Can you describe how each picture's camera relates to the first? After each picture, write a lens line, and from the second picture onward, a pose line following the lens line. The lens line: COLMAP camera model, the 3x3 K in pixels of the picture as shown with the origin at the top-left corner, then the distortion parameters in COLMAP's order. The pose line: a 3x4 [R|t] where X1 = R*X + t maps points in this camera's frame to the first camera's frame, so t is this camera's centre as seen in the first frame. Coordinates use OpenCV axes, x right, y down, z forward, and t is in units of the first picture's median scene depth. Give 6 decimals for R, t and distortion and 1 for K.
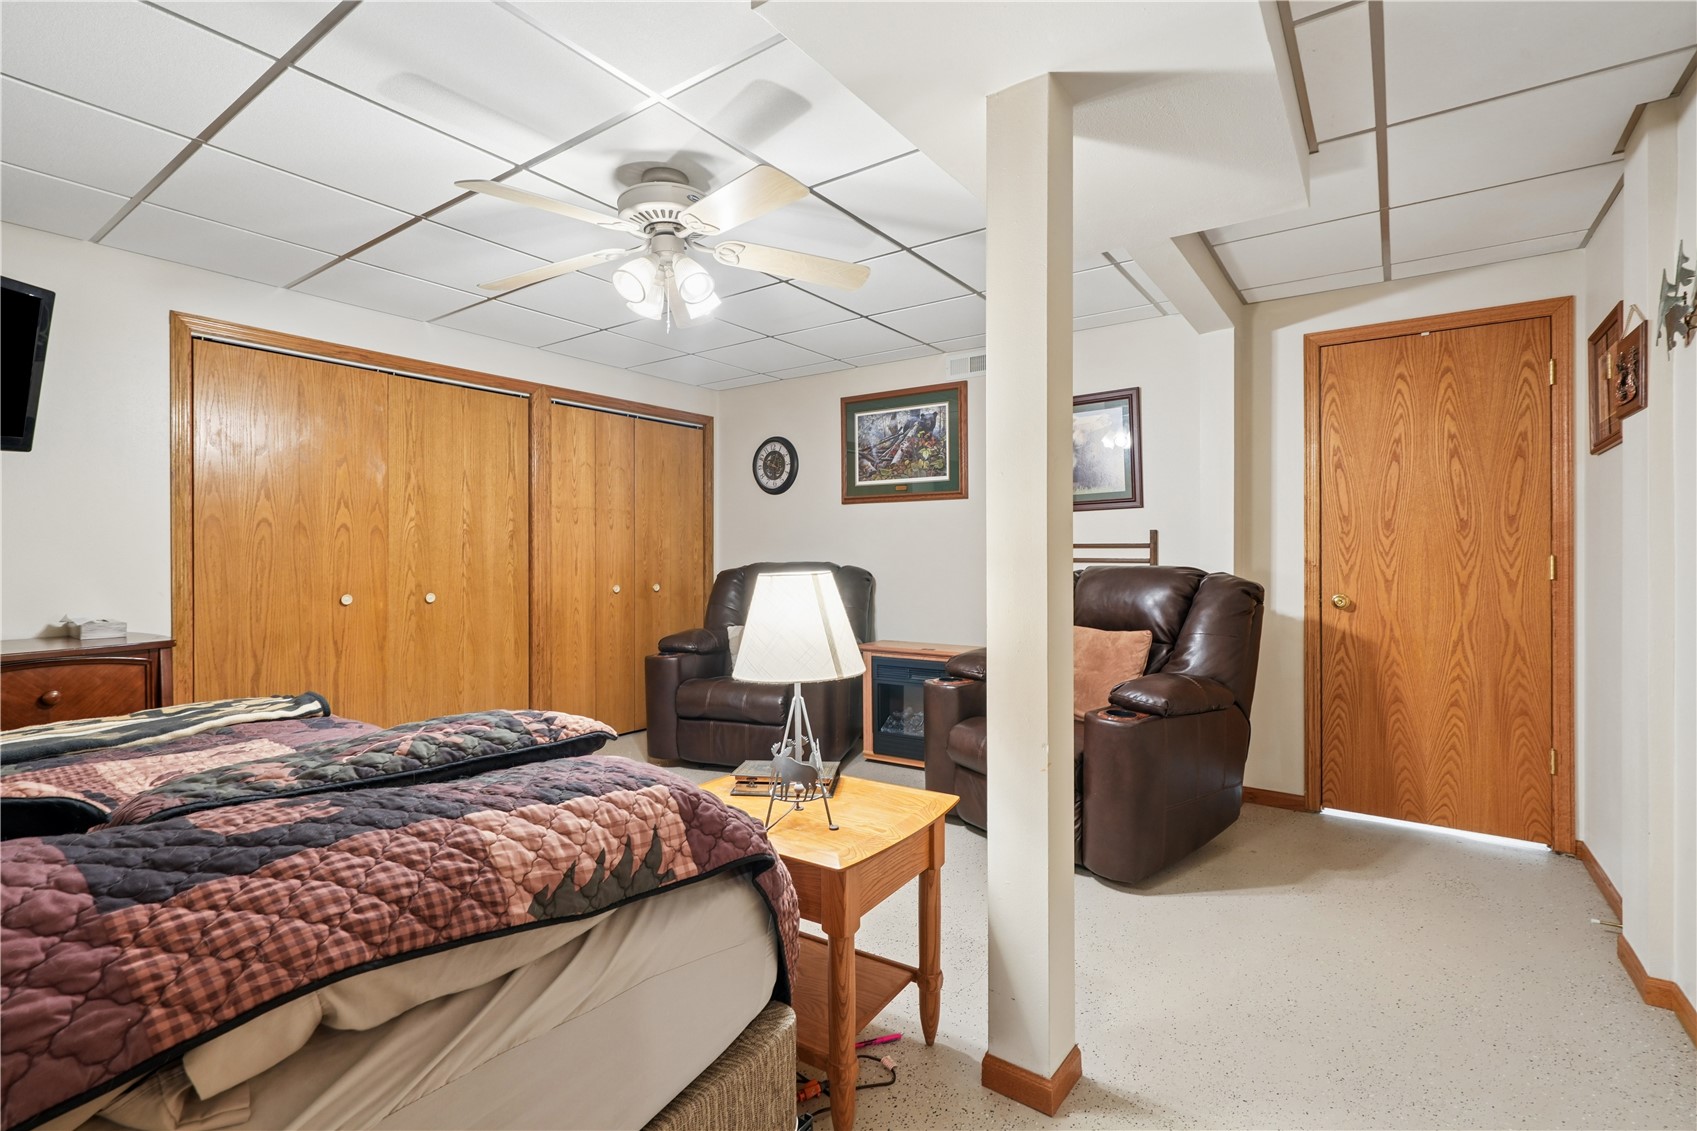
lens RADIAL K [[776.7, 0, 847.7], [0, 776.7, 555.9], [0, 0, 1]] dist [-0.001701, -0.000030]
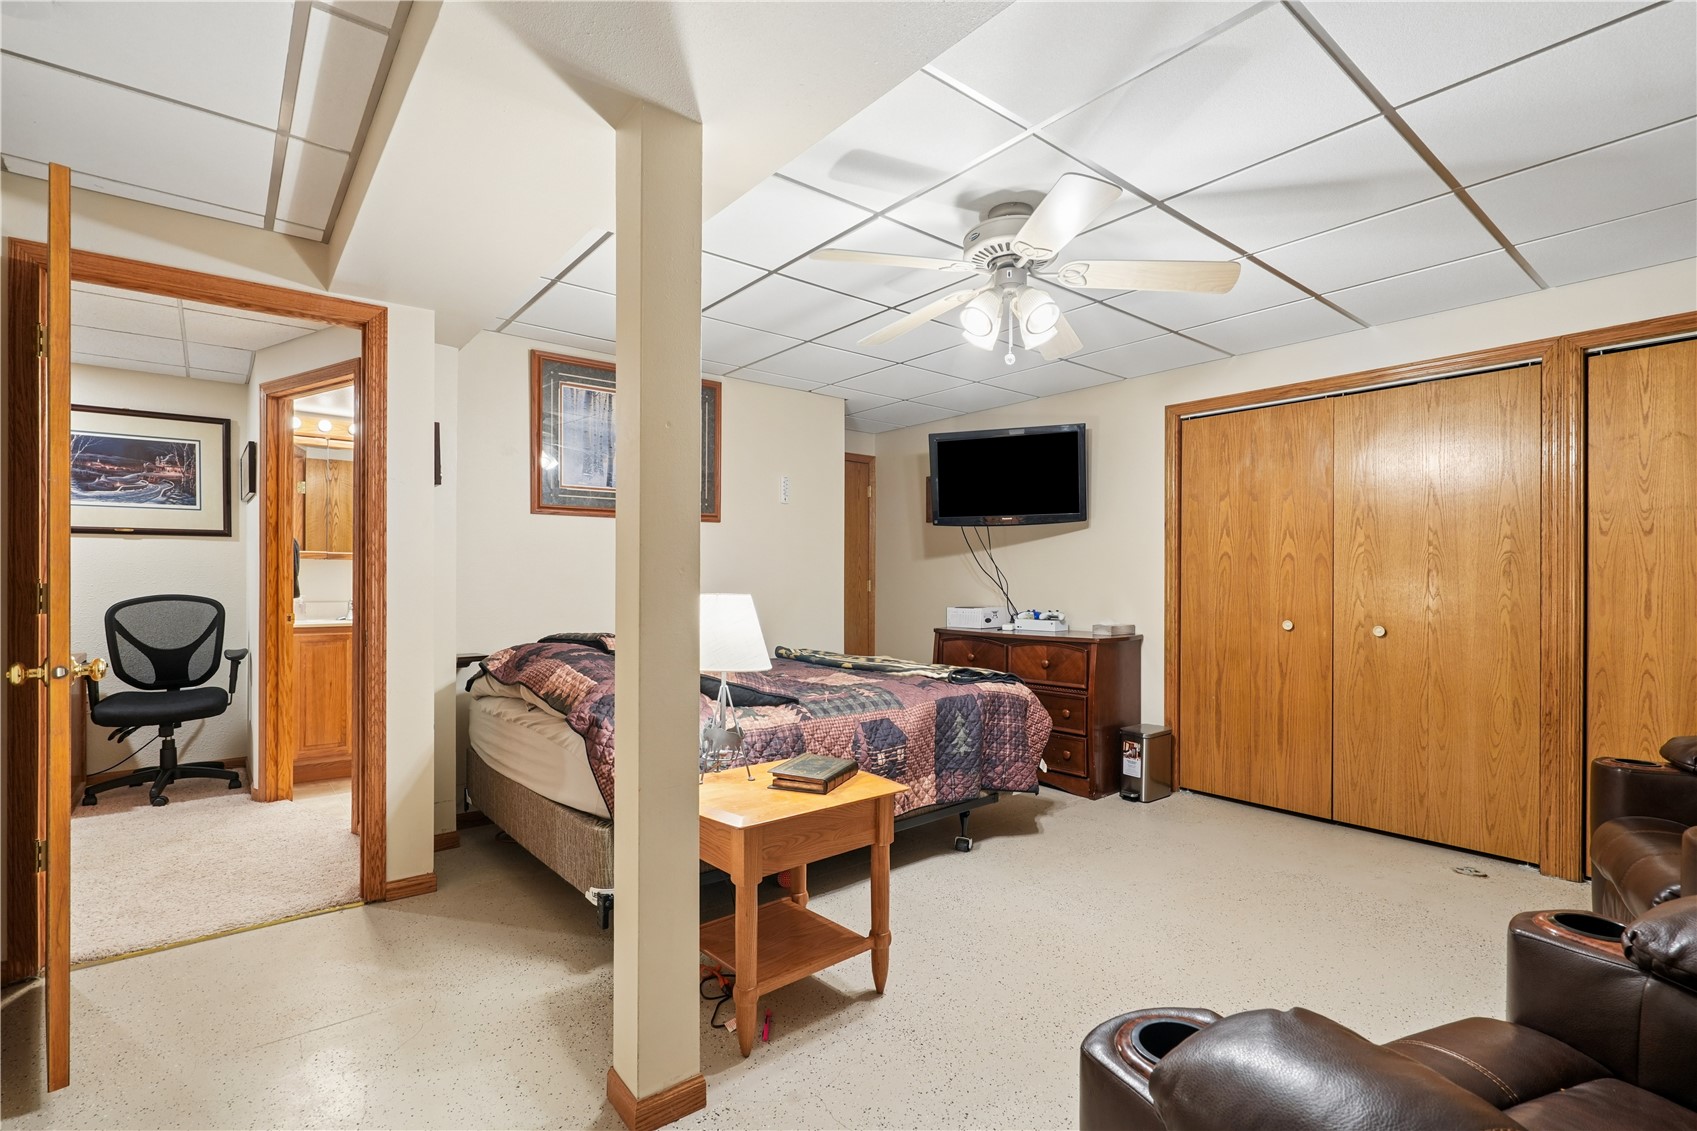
lens RADIAL K [[777.6, 0, 850.3], [0, 777.6, 578.9], [0, 0, 1]] dist [-0.003707, 0.000269]
pose [[-0.262341, -0.003392, -0.964969, 0.529670], [-0.006828, 0.999975, -0.001659, -0.000760], [0.964951, 0.006154, -0.262358, 0.701500]]
